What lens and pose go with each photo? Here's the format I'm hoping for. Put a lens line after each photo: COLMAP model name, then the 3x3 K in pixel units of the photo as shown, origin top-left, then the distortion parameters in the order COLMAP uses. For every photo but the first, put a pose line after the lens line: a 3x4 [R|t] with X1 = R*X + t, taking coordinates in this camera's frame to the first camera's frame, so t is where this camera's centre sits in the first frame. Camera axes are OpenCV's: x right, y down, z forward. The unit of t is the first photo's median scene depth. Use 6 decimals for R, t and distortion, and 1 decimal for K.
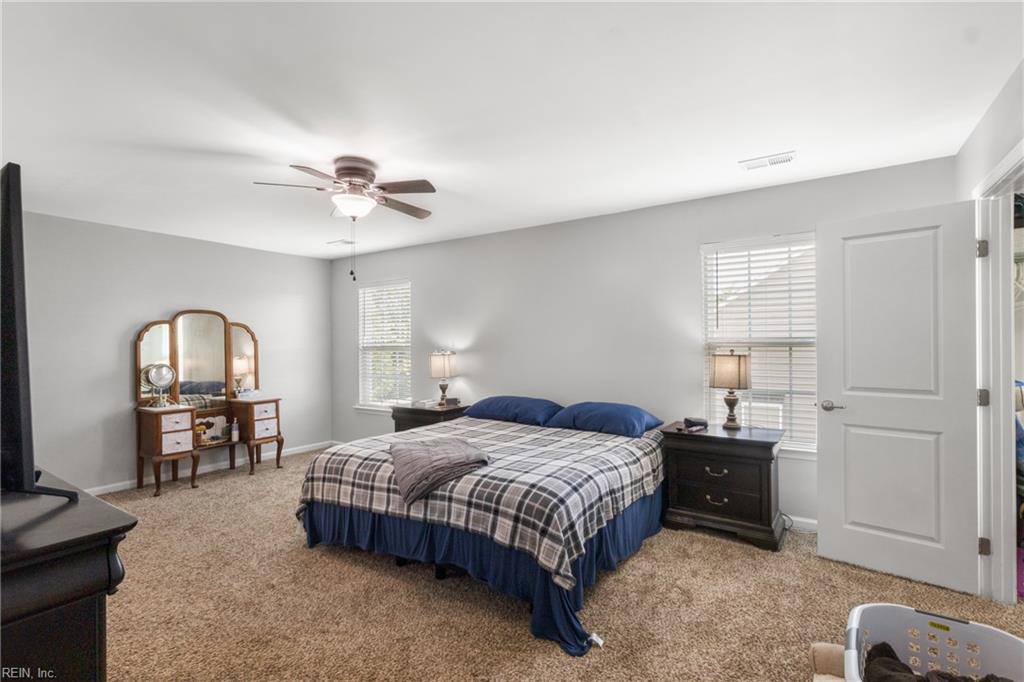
lens RADIAL K [[483.2, 0, 506.6], [0, 483.2, 344.2], [0, 0, 1]] dist [-0.002862, 0.001077]
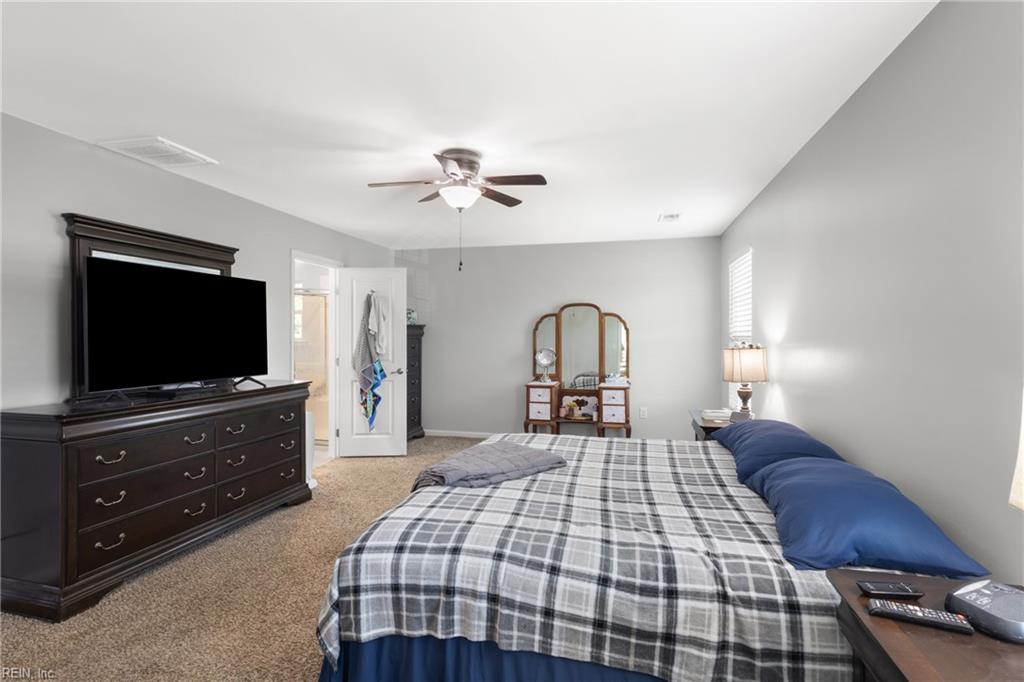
lens RADIAL K [[483.2, 0, 510.8], [0, 483.2, 333.3], [0, 0, 1]] dist [-0.002862, 0.001077]
pose [[0.342753, 0.005693, -0.939408, 0.406981], [-0.004126, 0.999981, 0.004555, -0.002844], [0.939416, 0.002315, 0.342770, 0.448648]]
